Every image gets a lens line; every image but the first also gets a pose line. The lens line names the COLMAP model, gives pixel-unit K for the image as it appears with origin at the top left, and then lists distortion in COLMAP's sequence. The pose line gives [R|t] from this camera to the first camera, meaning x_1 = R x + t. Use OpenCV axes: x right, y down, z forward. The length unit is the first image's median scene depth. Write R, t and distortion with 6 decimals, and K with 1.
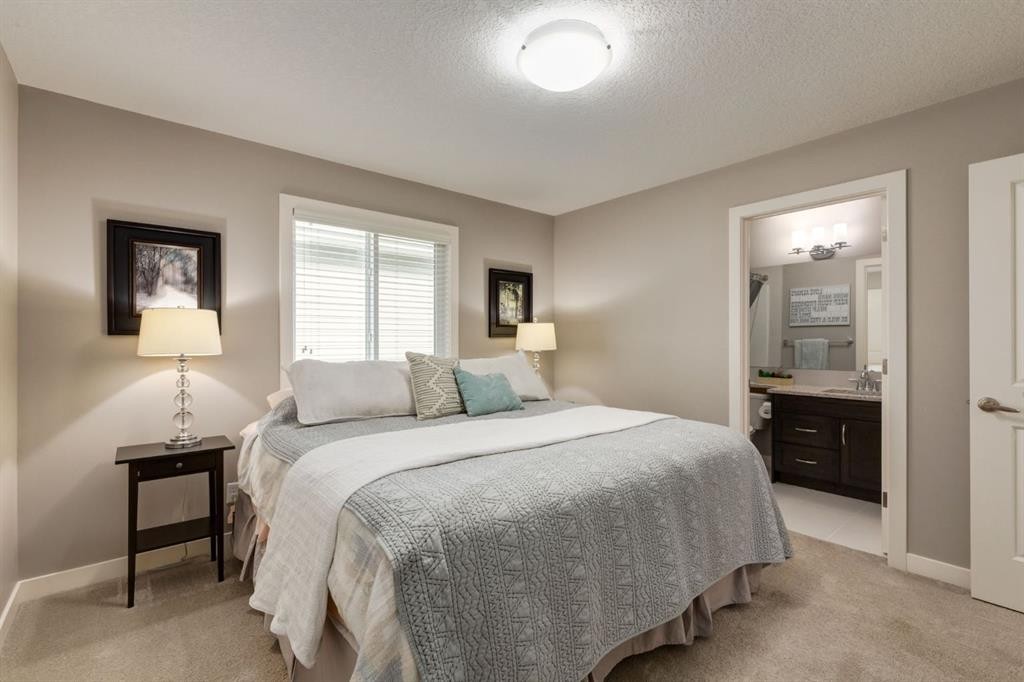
lens RADIAL K [[449.9, 0, 513.5], [0, 449.9, 343.8], [0, 0, 1]] dist [-0.002178, -0.000114]
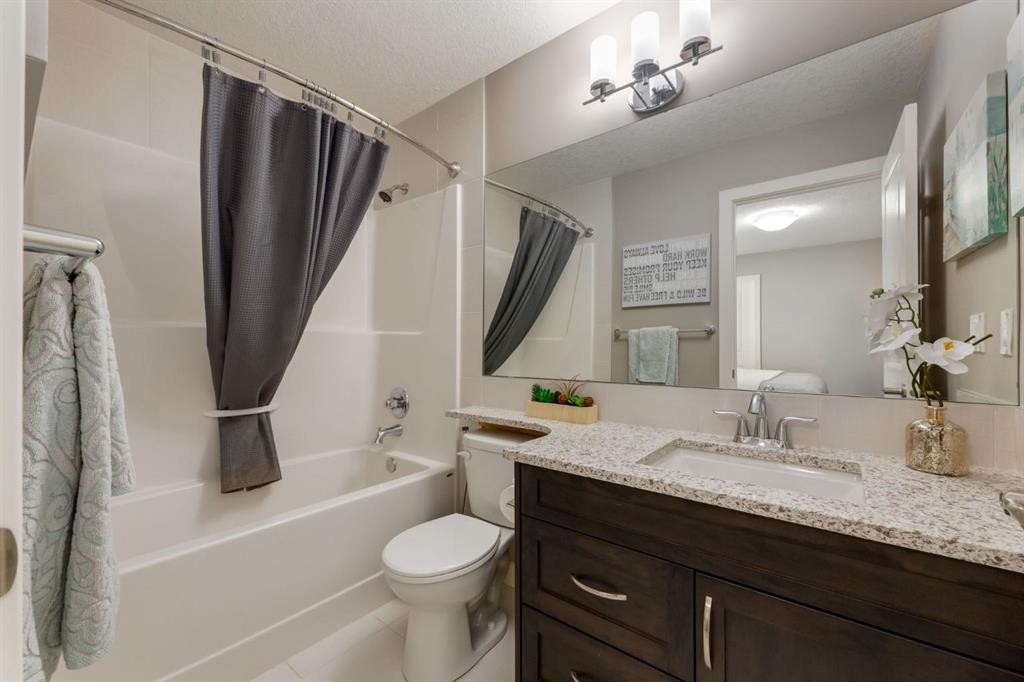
lens RADIAL K [[412.3, 0, 508.7], [0, 412.3, 344.0], [0, 0, 1]] dist [-0.000646, -0.000256]
pose [[0.979162, 0.004746, 0.203023, 0.379462], [-0.002702, 0.999943, -0.010343, 0.018825], [-0.203060, 0.009579, 0.979119, 0.522959]]
